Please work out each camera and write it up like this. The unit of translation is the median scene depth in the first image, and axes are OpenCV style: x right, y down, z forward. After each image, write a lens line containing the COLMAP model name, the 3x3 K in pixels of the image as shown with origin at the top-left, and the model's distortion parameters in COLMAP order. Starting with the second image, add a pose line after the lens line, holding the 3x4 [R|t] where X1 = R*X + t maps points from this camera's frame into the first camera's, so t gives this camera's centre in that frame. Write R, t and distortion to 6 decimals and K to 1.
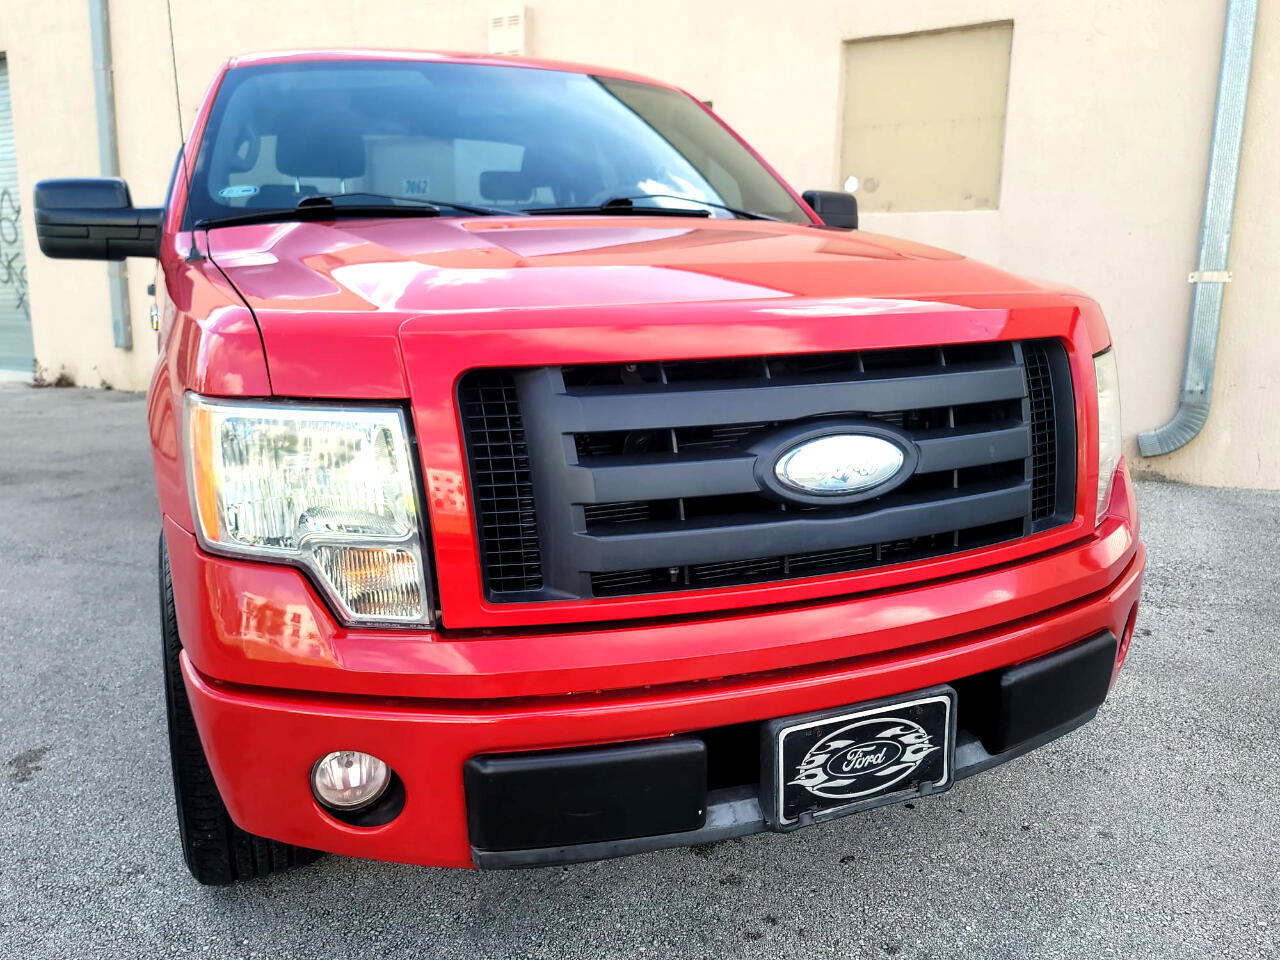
lens RADIAL K [[1042.9, 0, 619.9], [0, 1042.9, 467.3], [0, 0, 1]] dist [0.049290, -0.016217]
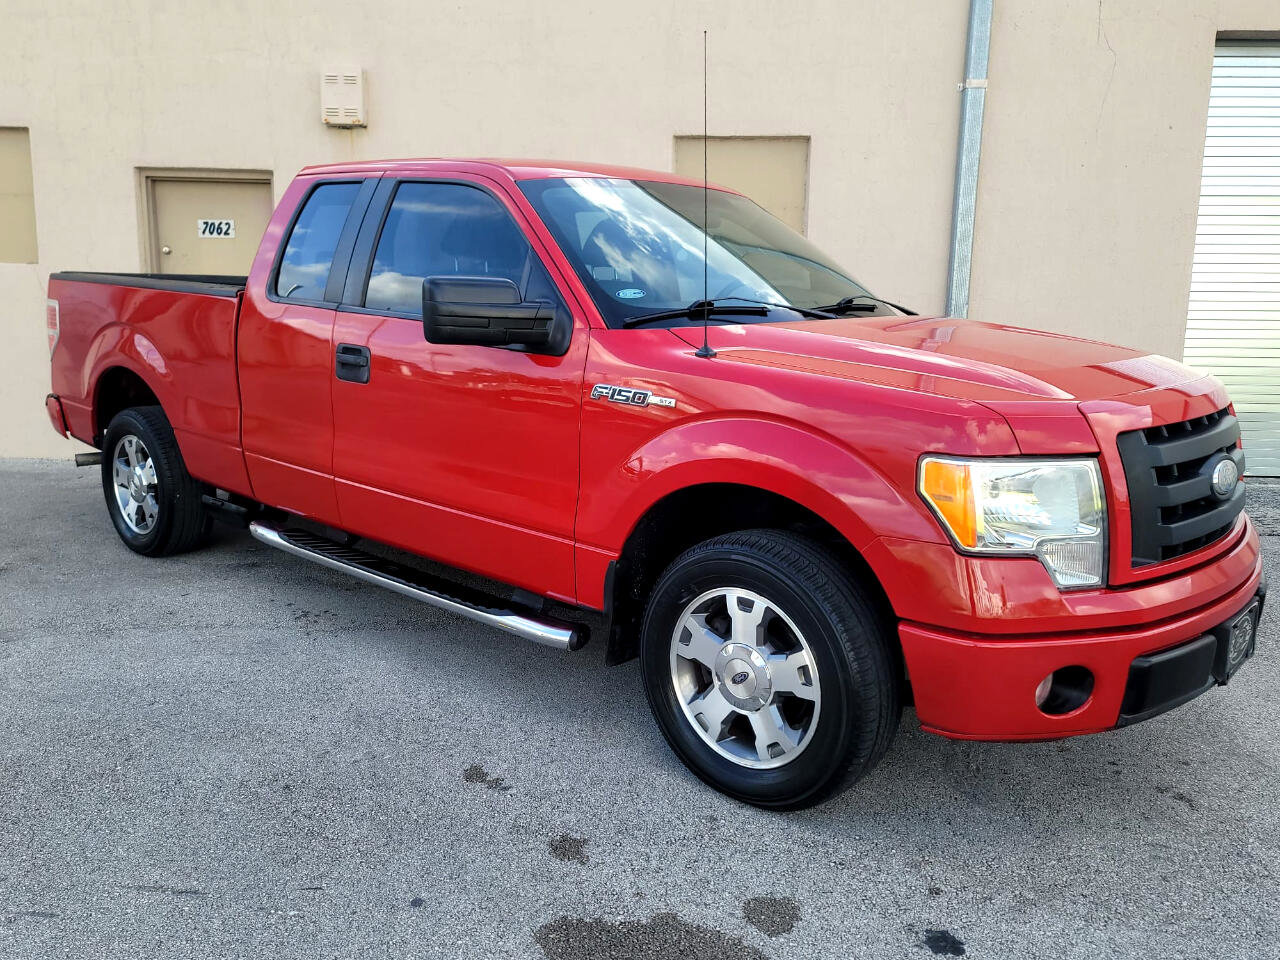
lens RADIAL K [[1048.9, 0, 636.9], [0, 1048.9, 448.0], [0, 0, 1]] dist [0.052141, -0.016526]
pose [[0.901736, -0.045387, 0.429899, -1.462924], [0.063586, 0.997582, -0.028056, -0.064590], [-0.427586, 0.052634, 0.902441, -0.223131]]
